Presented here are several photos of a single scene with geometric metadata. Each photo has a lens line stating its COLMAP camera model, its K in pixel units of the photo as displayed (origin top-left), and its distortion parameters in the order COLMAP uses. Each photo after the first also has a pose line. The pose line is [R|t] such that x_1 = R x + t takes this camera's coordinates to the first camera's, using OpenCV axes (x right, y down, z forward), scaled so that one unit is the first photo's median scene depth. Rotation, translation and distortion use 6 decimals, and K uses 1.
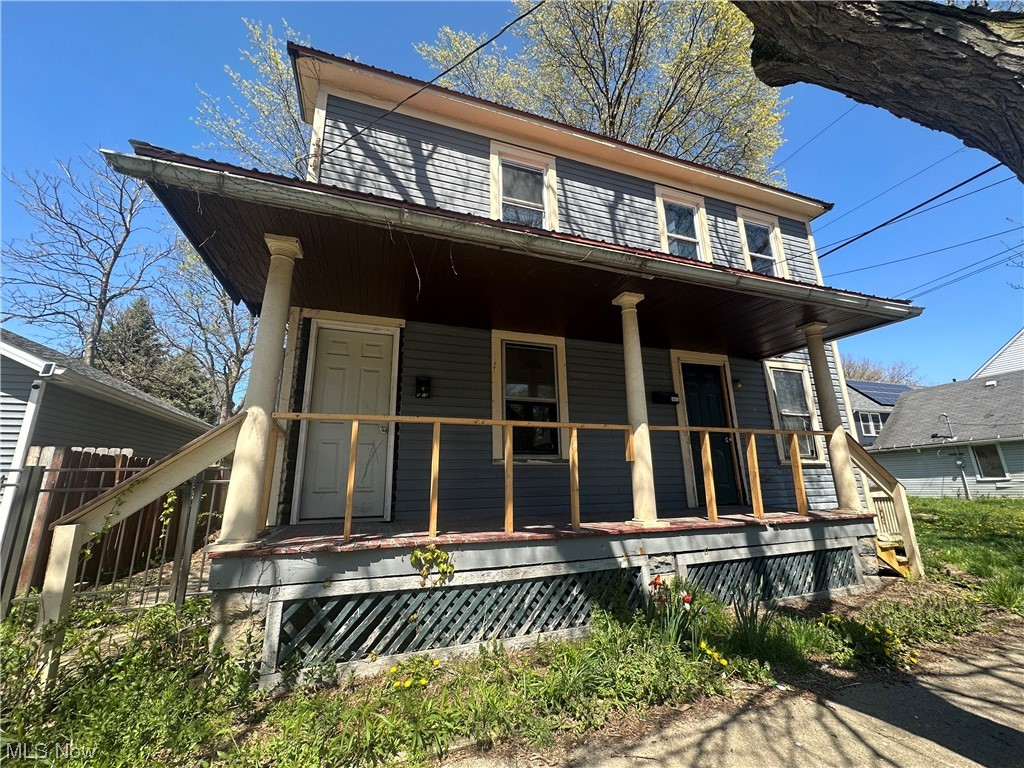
lens RADIAL K [[407.6, 0, 514.2], [0, 407.6, 384.6], [0, 0, 1]] dist [-0.003984, 0.000771]
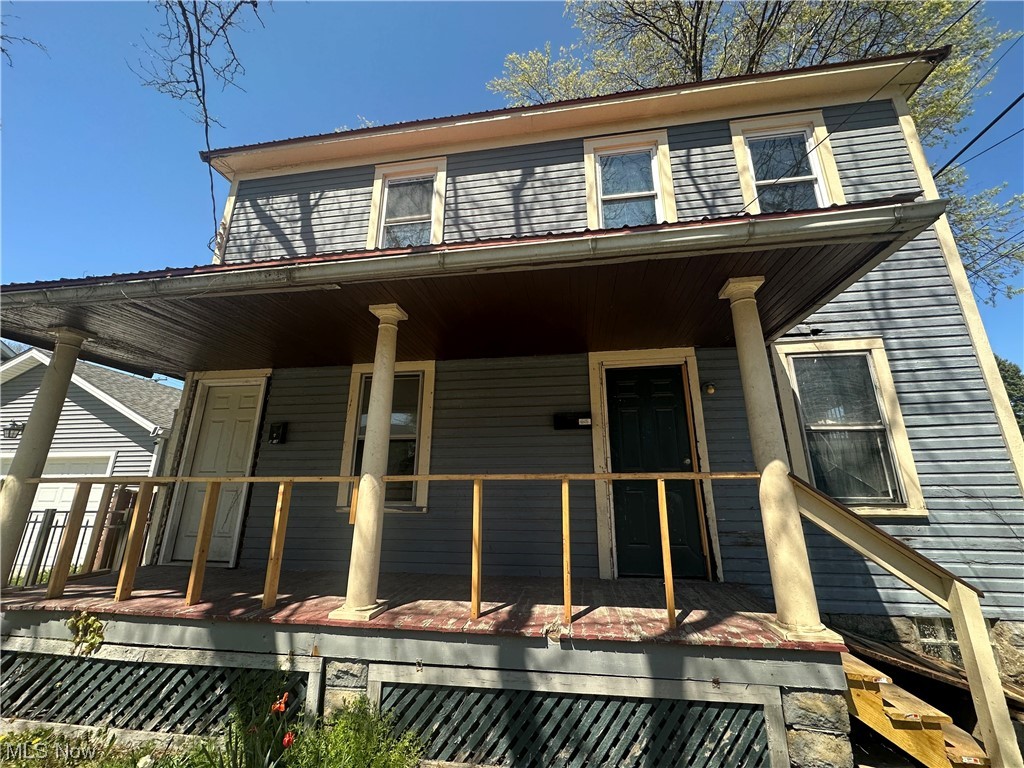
lens RADIAL K [[407.6, 0, 512.2], [0, 407.6, 384.5], [0, 0, 1]] dist [-0.003984, 0.000771]
pose [[0.882788, -0.109590, -0.456810, 0.748969], [0.095213, 0.993966, -0.054455, -0.003426], [0.460022, 0.004577, 0.887896, 0.361593]]
